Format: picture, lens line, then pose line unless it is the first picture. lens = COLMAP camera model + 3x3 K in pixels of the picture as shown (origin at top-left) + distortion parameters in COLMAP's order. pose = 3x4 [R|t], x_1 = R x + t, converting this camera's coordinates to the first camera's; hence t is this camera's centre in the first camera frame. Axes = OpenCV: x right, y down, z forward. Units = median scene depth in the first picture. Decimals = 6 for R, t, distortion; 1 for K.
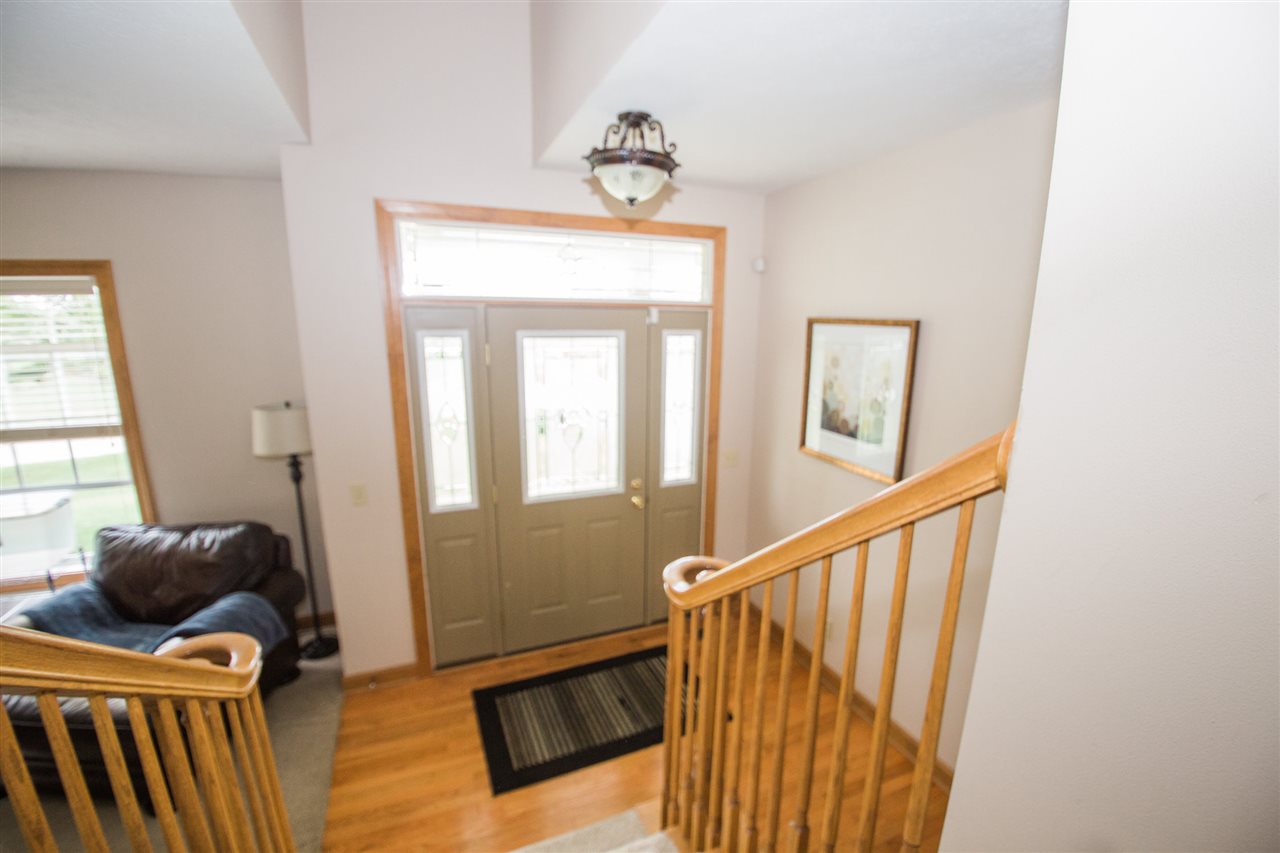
lens RADIAL K [[552.3, 0, 647.3], [0, 552.3, 444.2], [0, 0, 1]] dist [-0.032423, -0.005536]
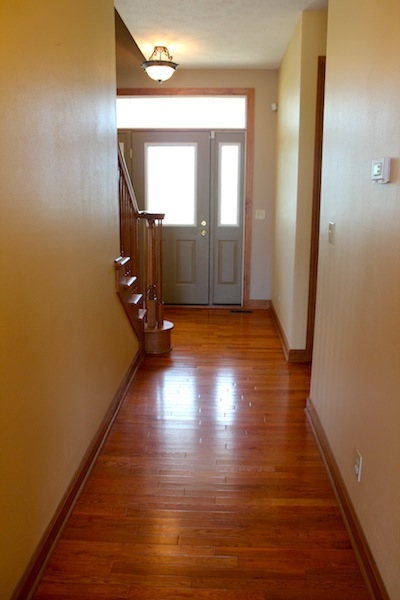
lens RADIAL K [[504.4, 0, 200.0], [0, 504.4, 300.0], [0, 0, 1]] dist [-0.147870, 0.126841]
pose [[0.902218, 0.089447, -0.421903, 0.795535], [-0.093153, 0.995581, 0.011869, 0.346812], [0.421100, 0.028593, 0.906563, -0.630011]]
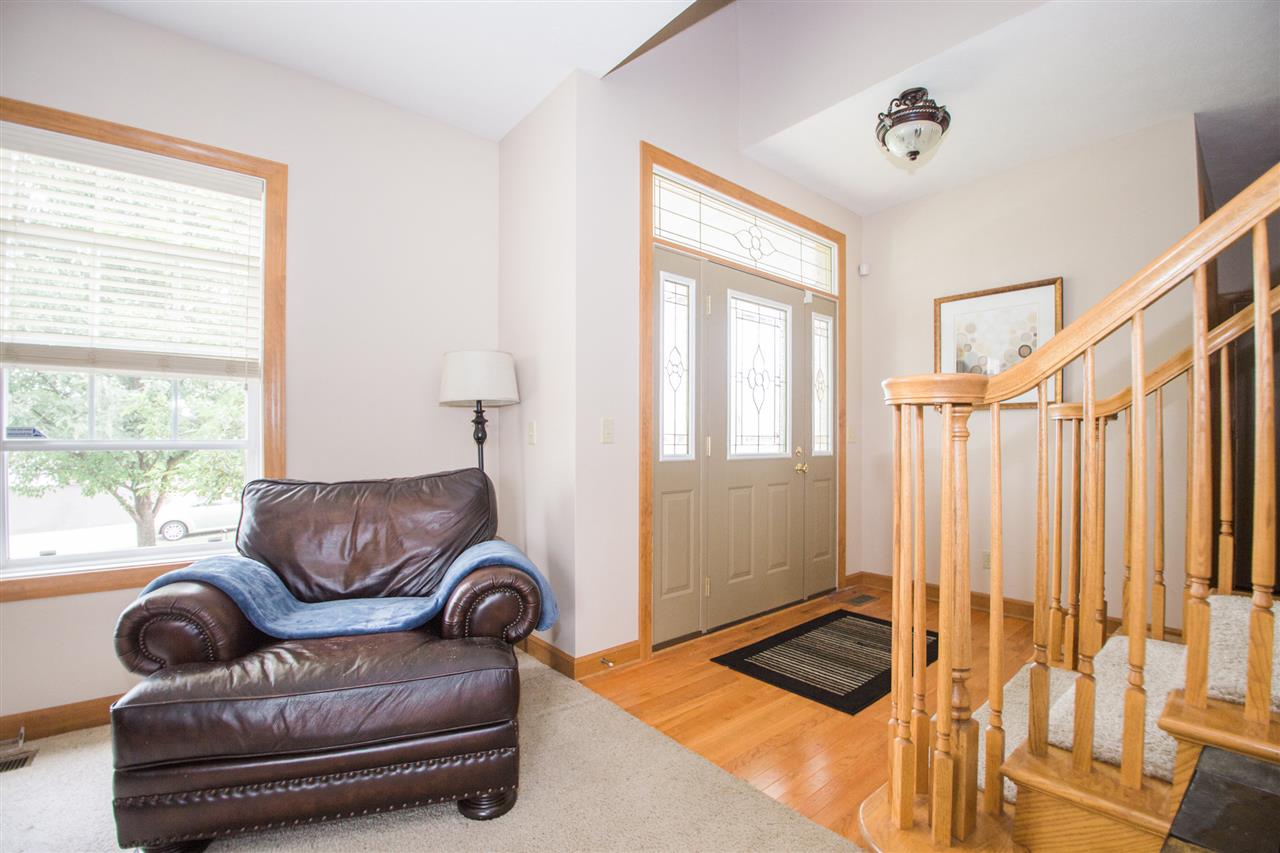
lens RADIAL K [[552.3, 0, 647.3], [0, 552.3, 444.2], [0, 0, 1]] dist [-0.032423, -0.005536]
pose [[0.953703, -0.012992, 0.300471, -0.665033], [0.078275, 0.975359, -0.206272, 0.277340], [-0.290387, 0.220241, 0.931219, 0.114903]]
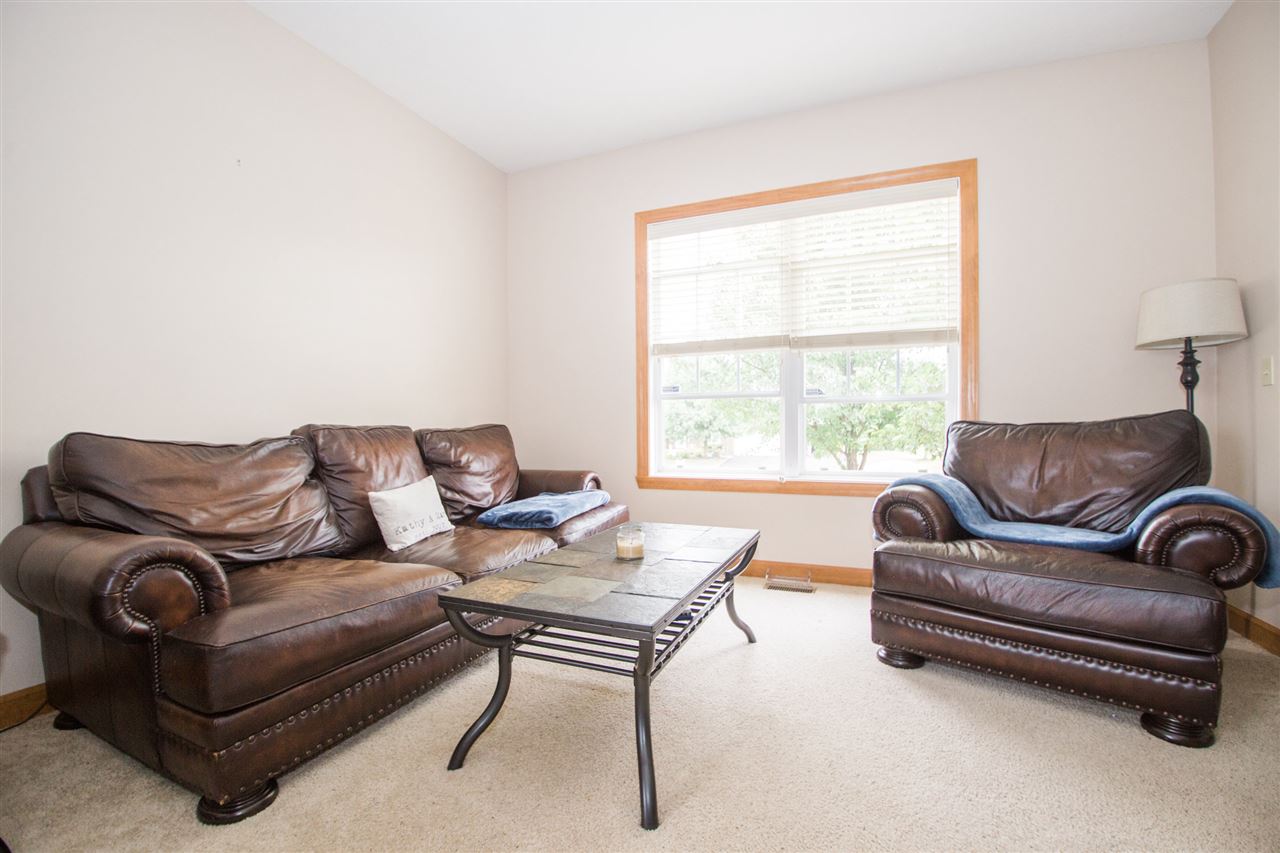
lens RADIAL K [[552.3, 0, 647.3], [0, 552.3, 444.2], [0, 0, 1]] dist [-0.032423, -0.005536]
pose [[0.702328, 0.005732, -0.711831, -0.659799], [-0.145064, 0.980137, -0.135235, 0.365610], [0.696916, 0.198241, 0.689208, -0.026741]]
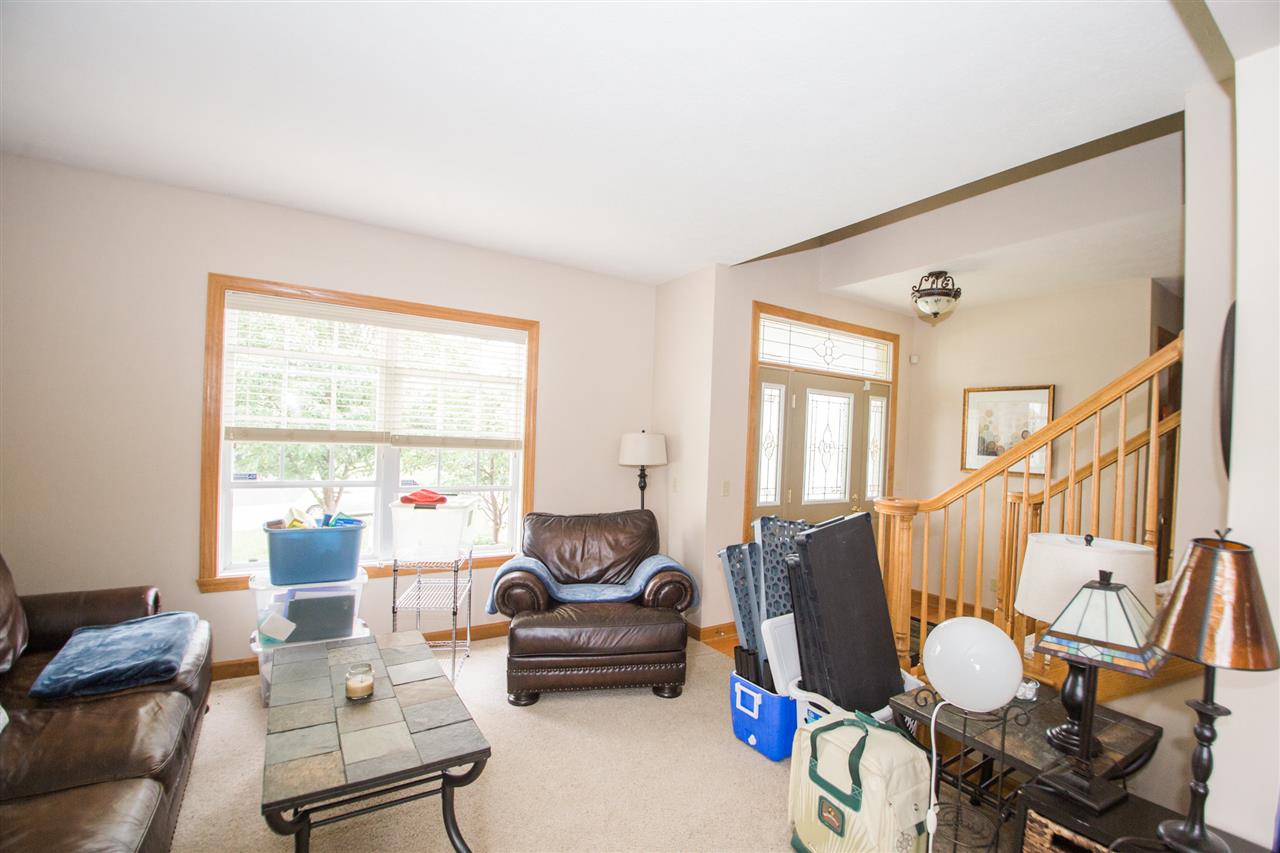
lens RADIAL K [[563.6, 0, 662.6], [0, 563.6, 440.8], [0, 0, 1]] dist [-0.034664, -0.000304]
pose [[0.980723, 0.025763, 0.193696, -0.885506], [0.015860, 0.977504, -0.210318, 0.252521], [-0.194757, 0.209336, 0.958253, -0.389003]]
